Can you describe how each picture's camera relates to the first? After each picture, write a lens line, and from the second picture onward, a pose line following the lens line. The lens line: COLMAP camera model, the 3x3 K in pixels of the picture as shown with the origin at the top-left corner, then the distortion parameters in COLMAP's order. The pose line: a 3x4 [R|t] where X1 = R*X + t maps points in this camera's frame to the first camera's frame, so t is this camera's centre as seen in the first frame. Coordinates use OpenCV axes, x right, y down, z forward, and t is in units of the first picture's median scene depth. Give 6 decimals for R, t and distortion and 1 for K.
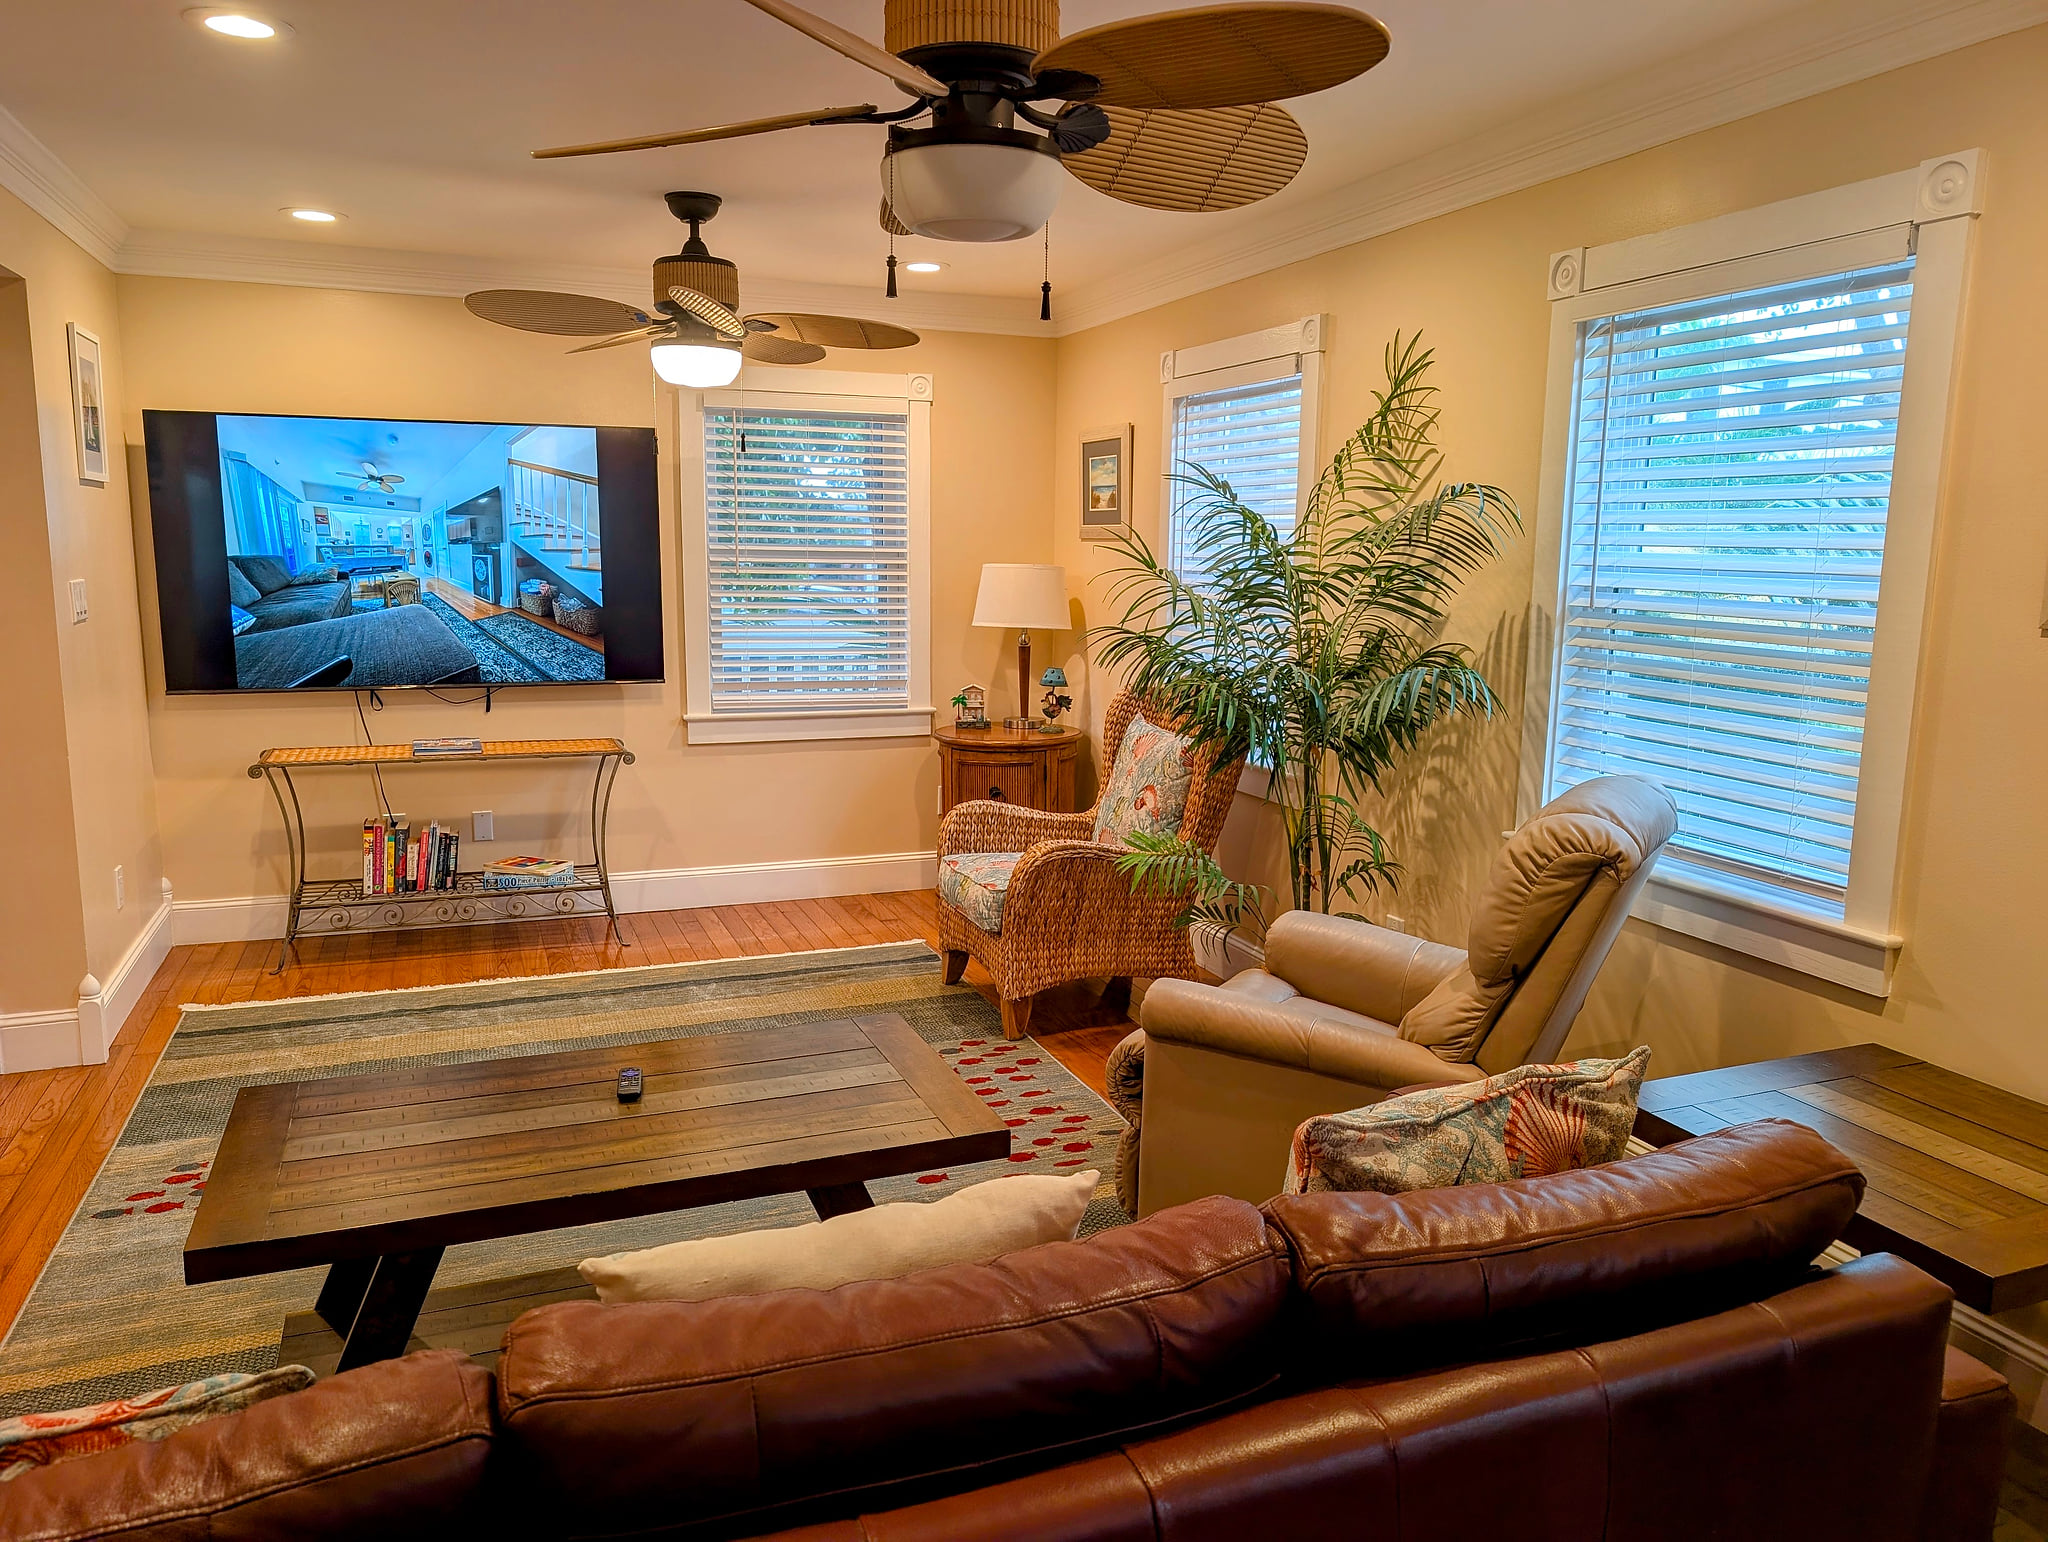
lens RADIAL K [[1438.4, 0, 1016.1], [0, 1438.4, 771.8], [0, 0, 1]] dist [0.020831, -0.003554]
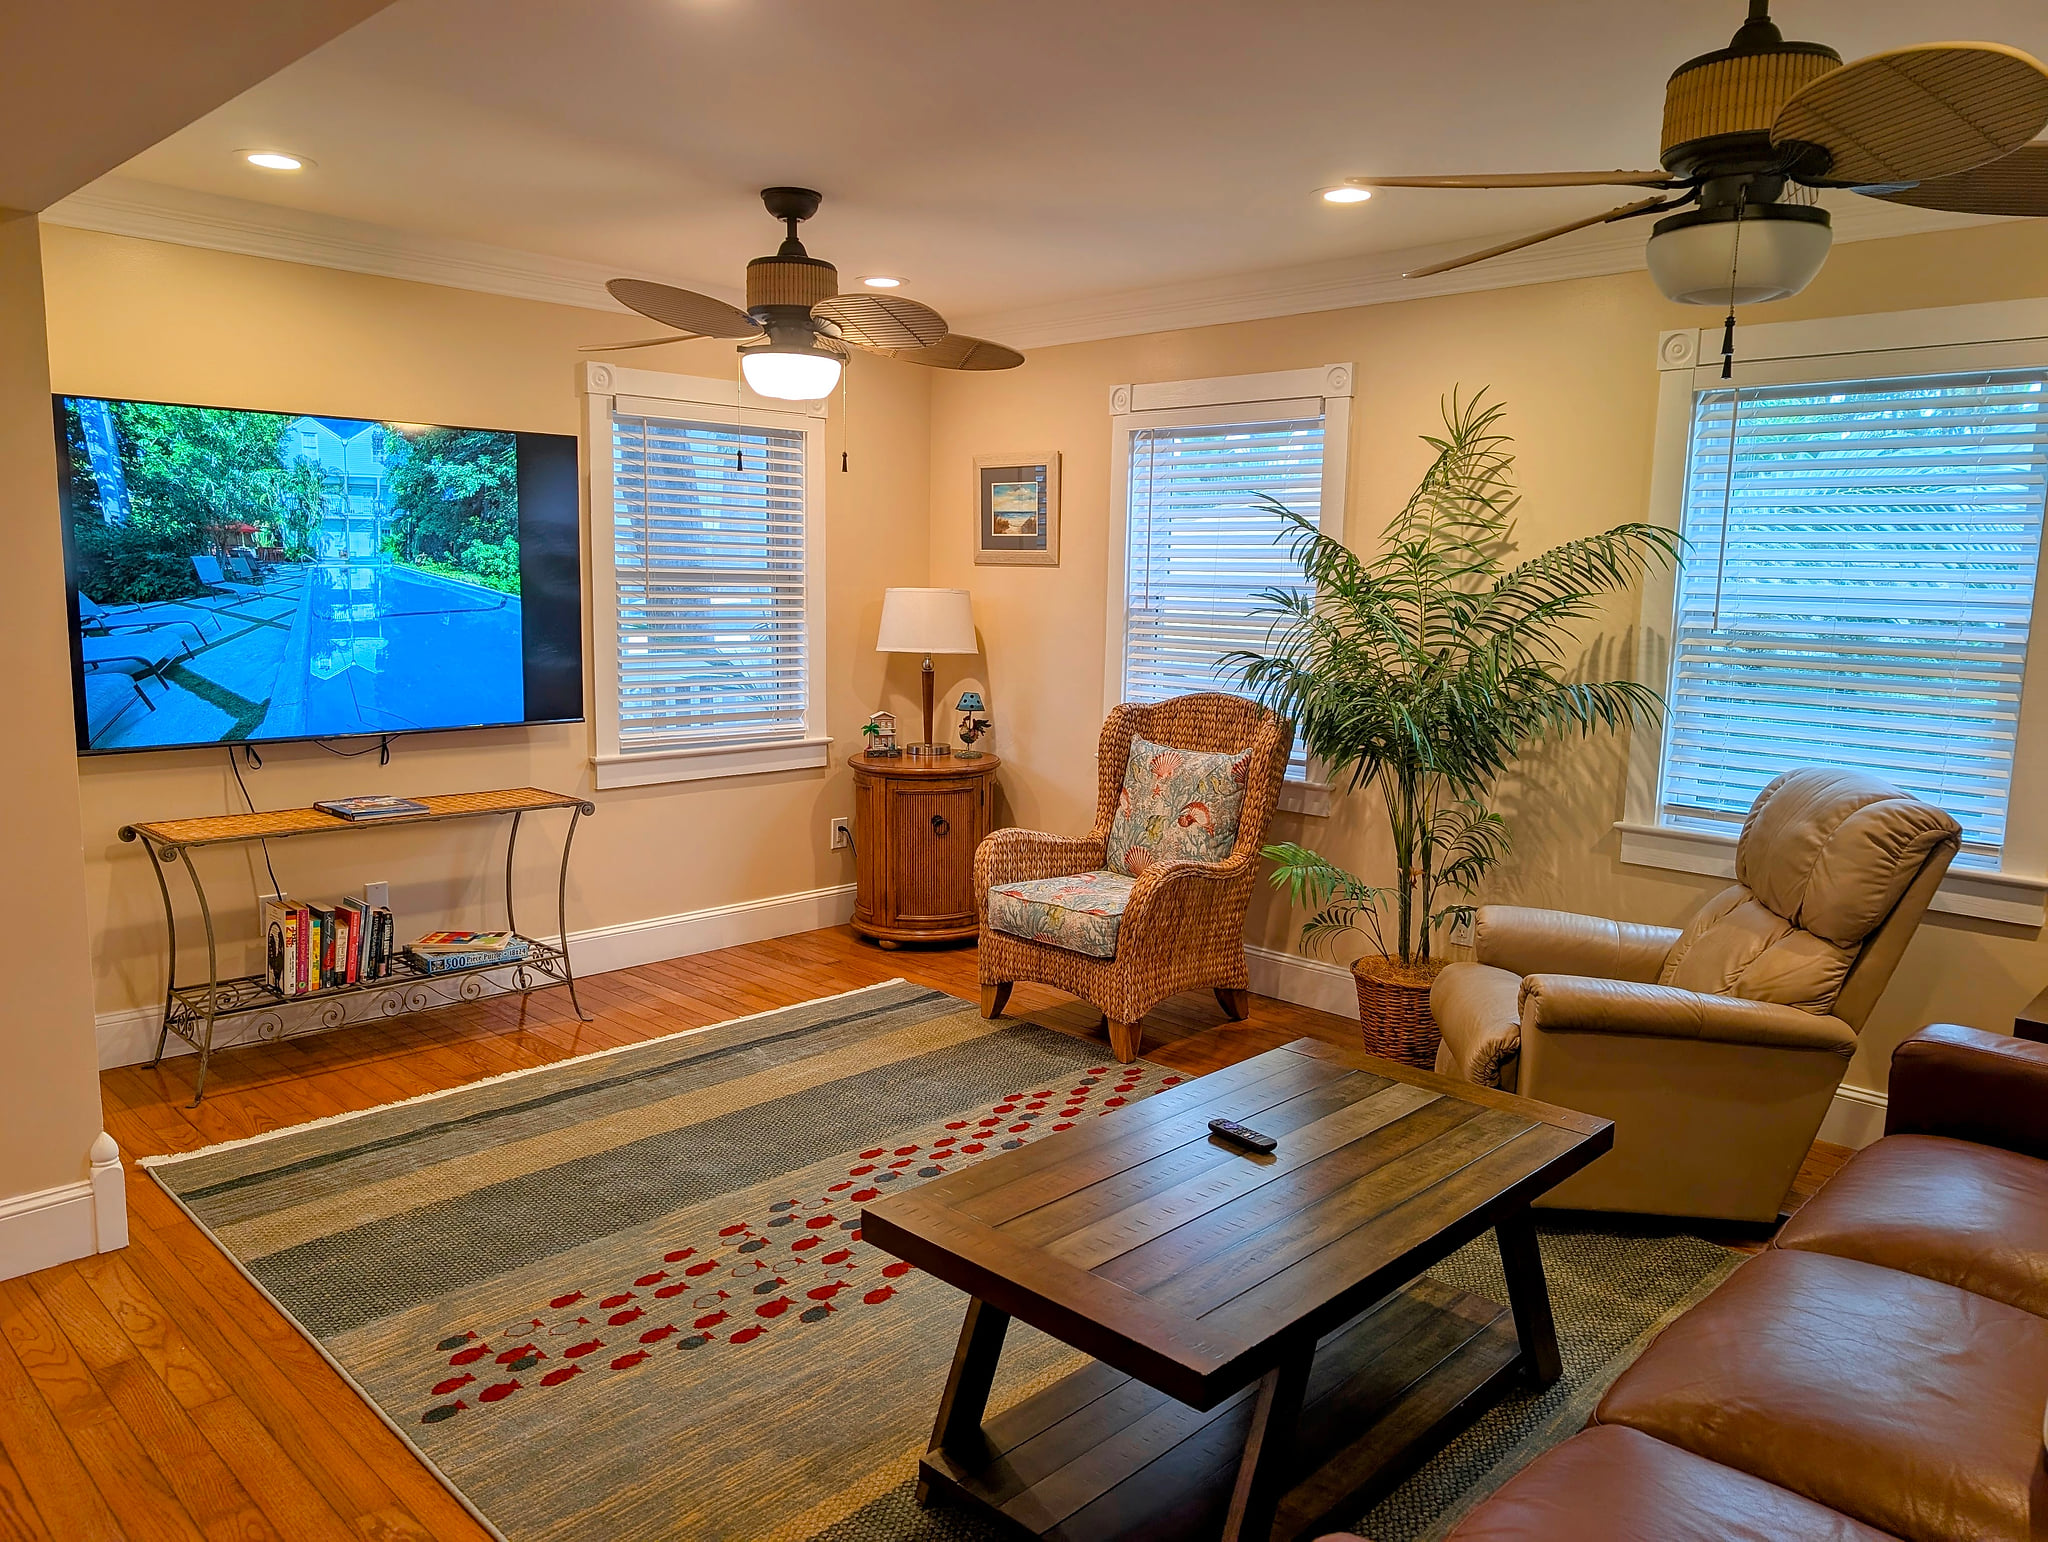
lens RADIAL K [[1438.4, 0, 1016.1], [0, 1438.4, 771.8], [0, 0, 1]] dist [0.020831, -0.003554]
pose [[0.915282, -0.050226, 0.399671, -0.409615], [0.054978, 0.998488, -0.000426, -0.018181], [-0.399045, 0.022363, 0.916659, 0.090721]]
